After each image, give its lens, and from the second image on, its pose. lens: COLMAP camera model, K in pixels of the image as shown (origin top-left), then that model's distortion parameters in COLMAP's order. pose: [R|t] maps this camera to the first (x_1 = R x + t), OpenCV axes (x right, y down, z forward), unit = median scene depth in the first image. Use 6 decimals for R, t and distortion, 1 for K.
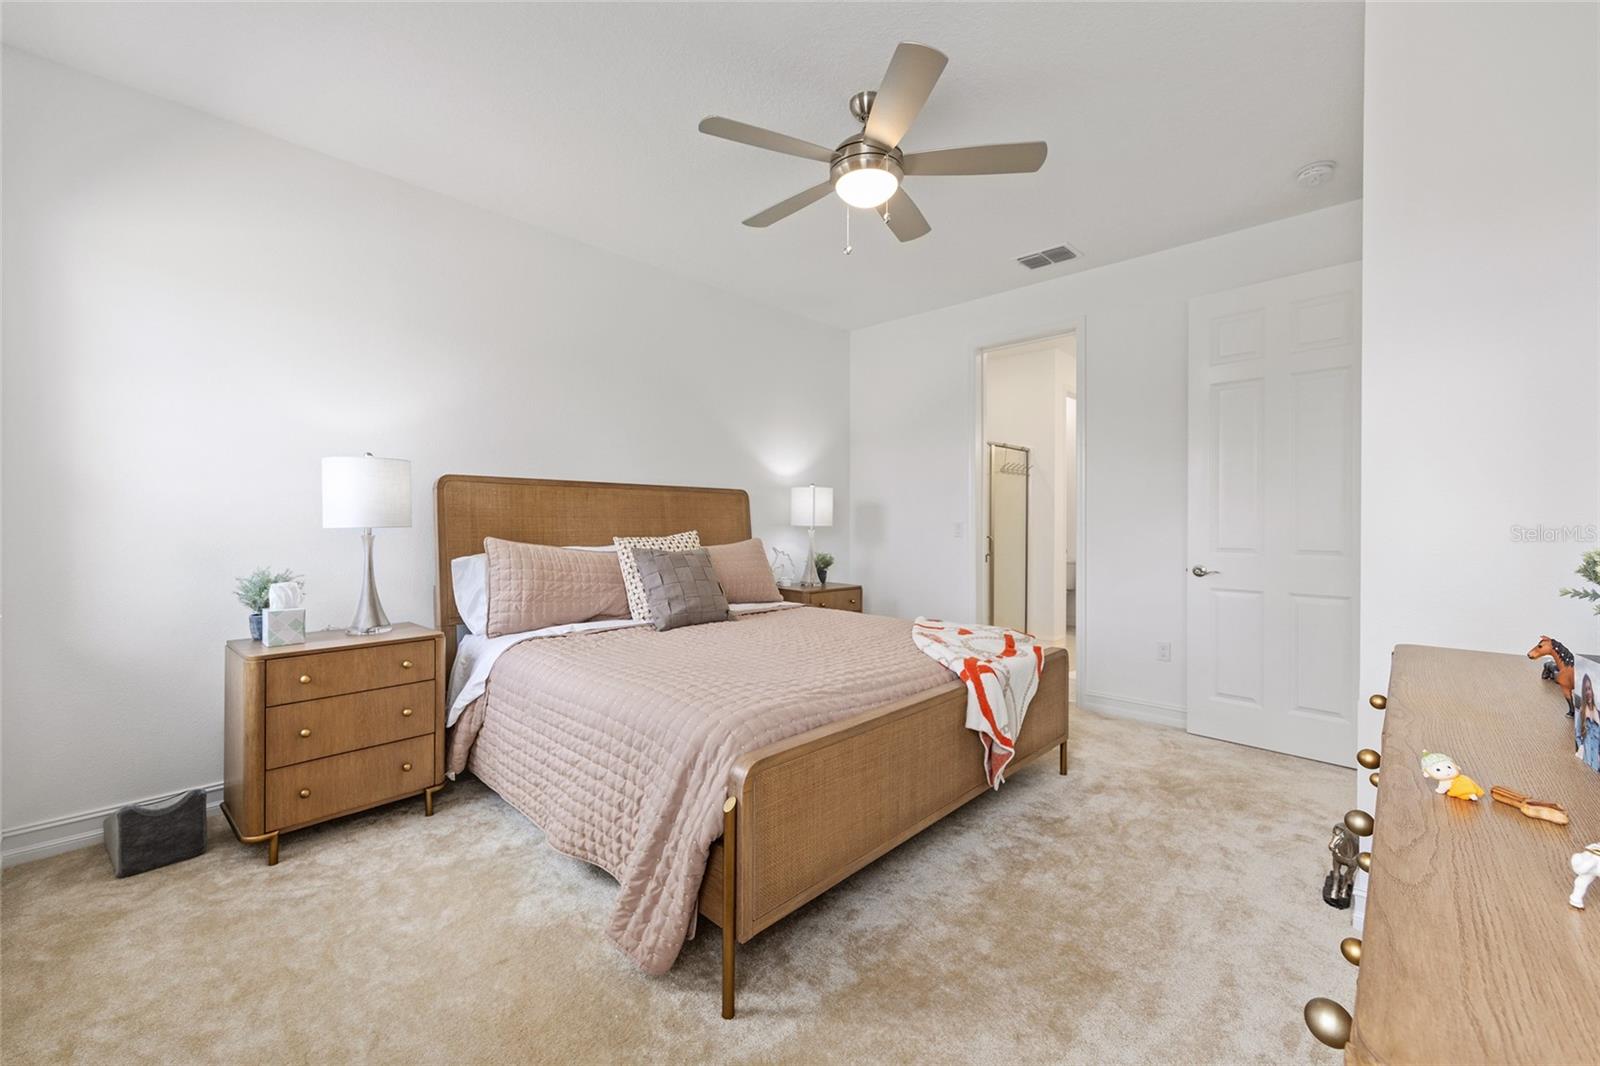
lens RADIAL K [[640.7, 0, 802.7], [0, 640.7, 521.8], [0, 0, 1]] dist [-0.000850, 0.001175]
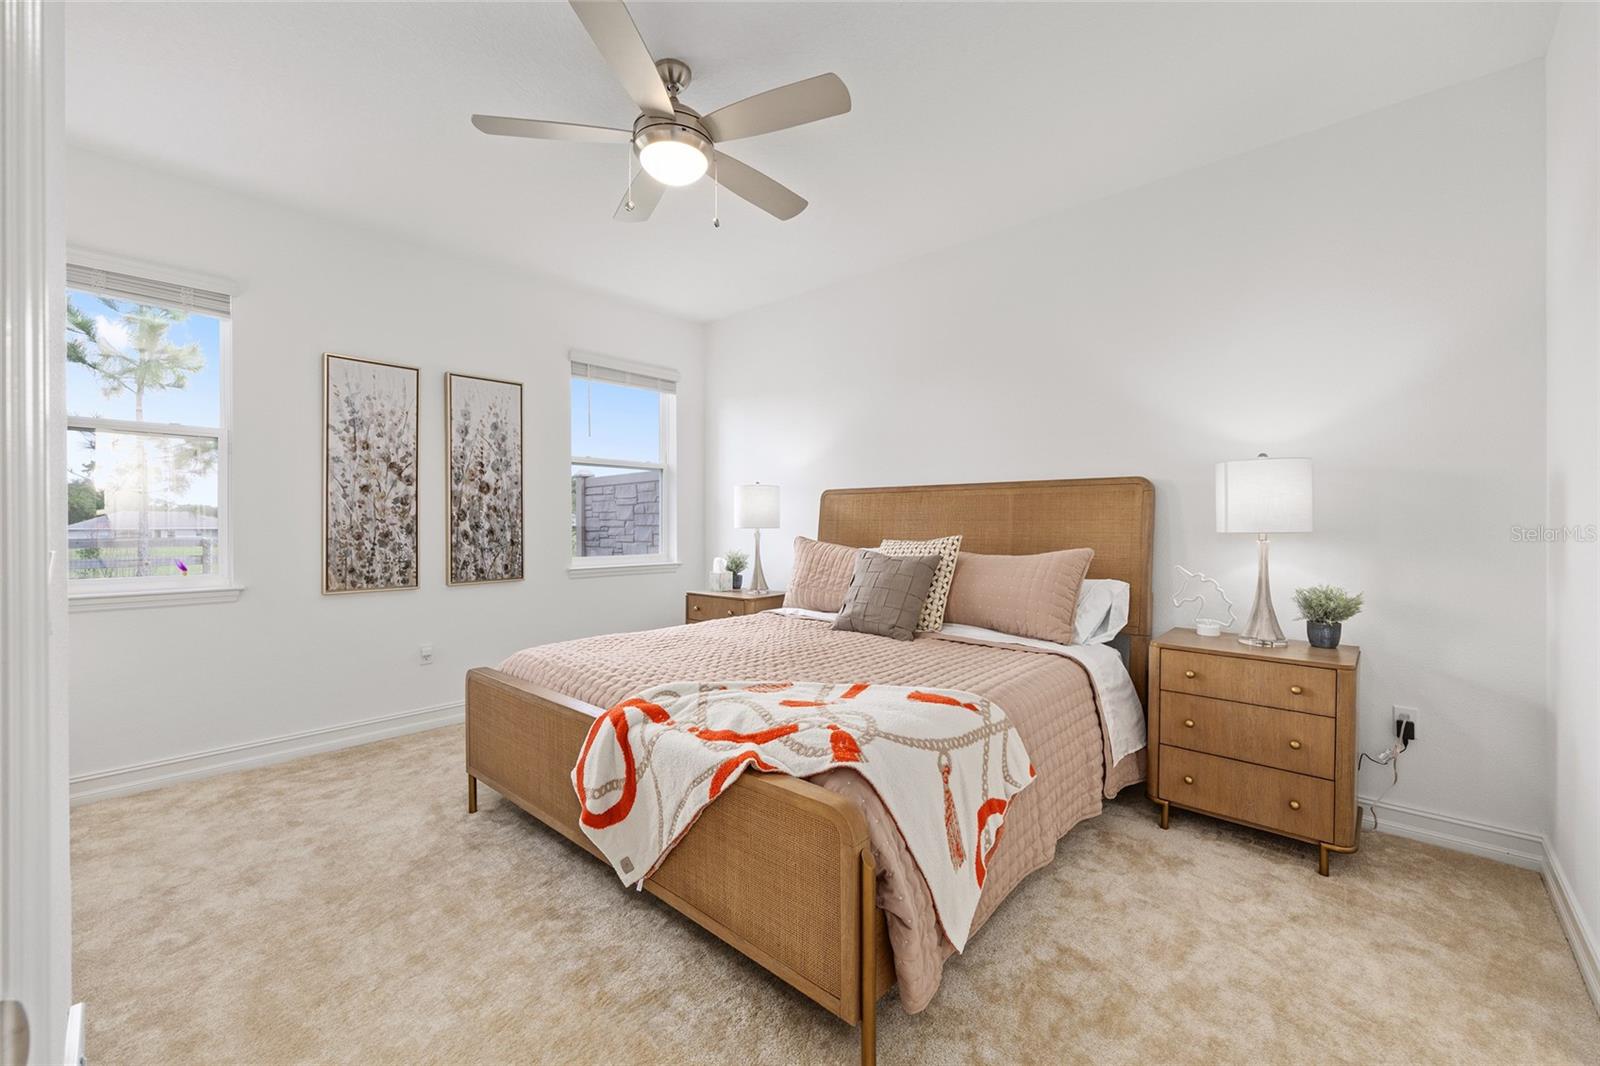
lens RADIAL K [[640.7, 0, 802.7], [0, 640.7, 528.6], [0, 0, 1]] dist [-0.000850, 0.001175]
pose [[0.017316, 0.000810, -0.999850, 0.688475], [-0.001631, 0.999998, 0.000782, 0.005350], [0.999849, 0.001618, 0.017317, 0.785066]]
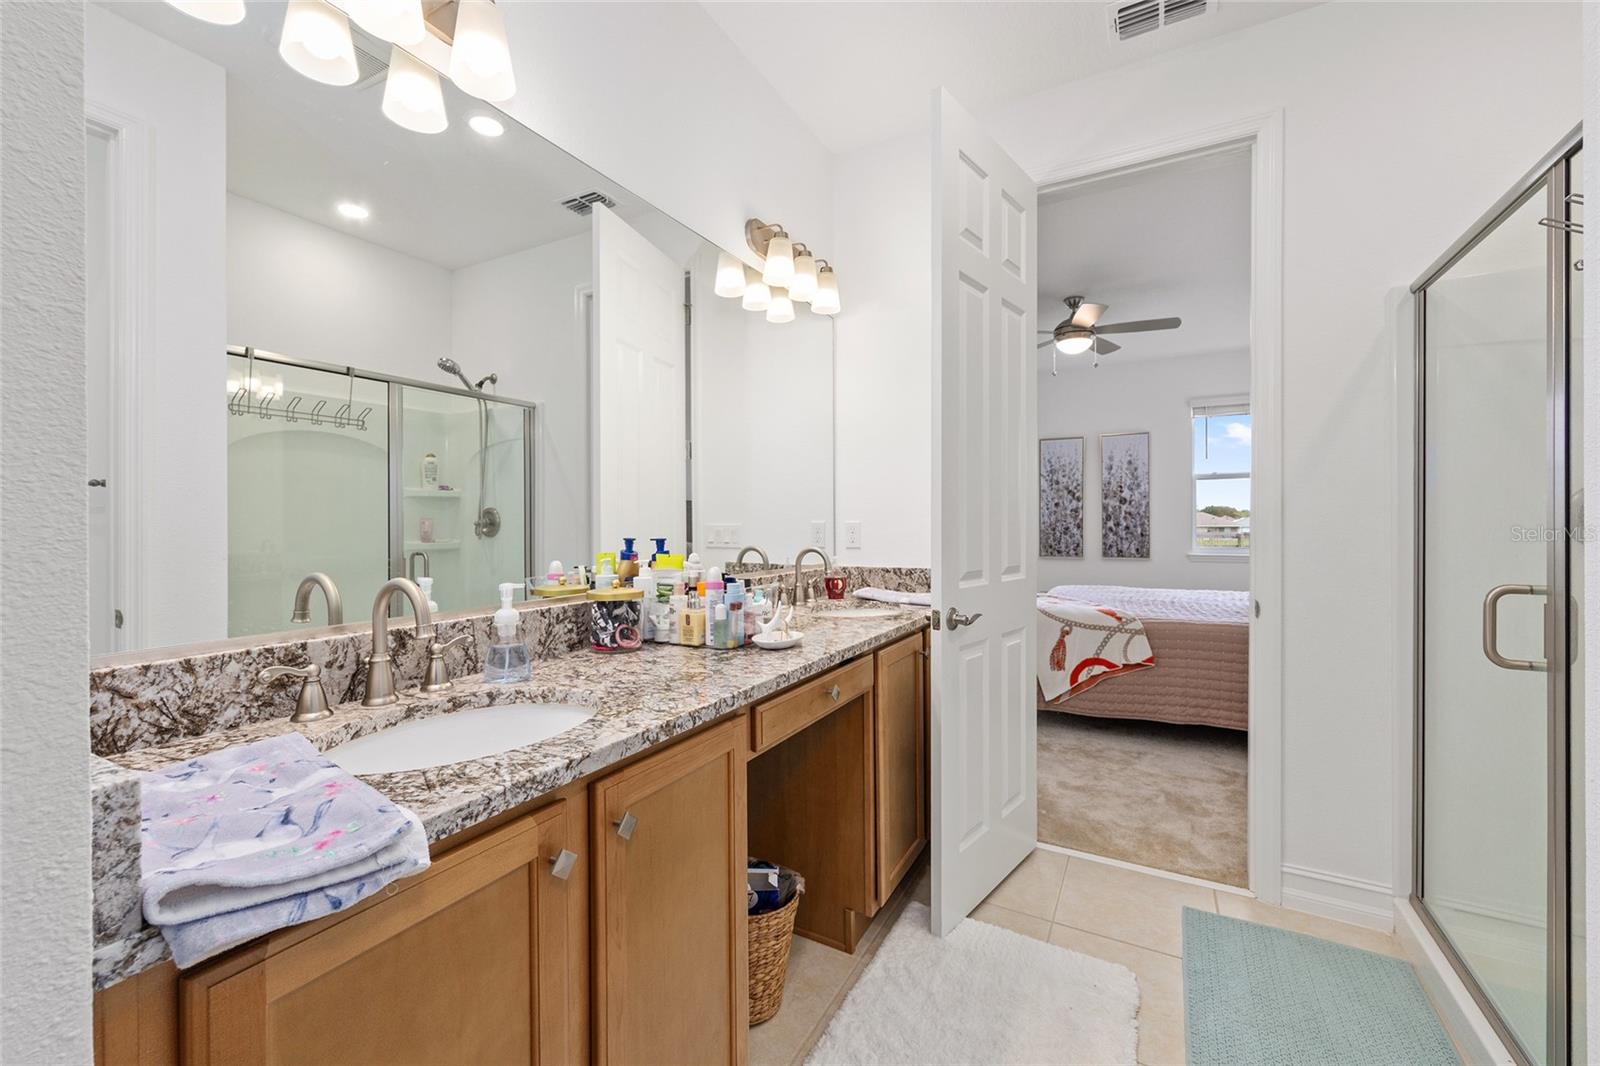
lens RADIAL K [[640.7, 0, 802.0], [0, 640.7, 526.1], [0, 0, 1]] dist [-0.000850, 0.001175]
pose [[-0.969866, -0.003546, -0.243612, 1.007944], [-0.004894, 0.999976, 0.004927, 0.003158], [0.243589, 0.005971, -0.969860, 2.334675]]
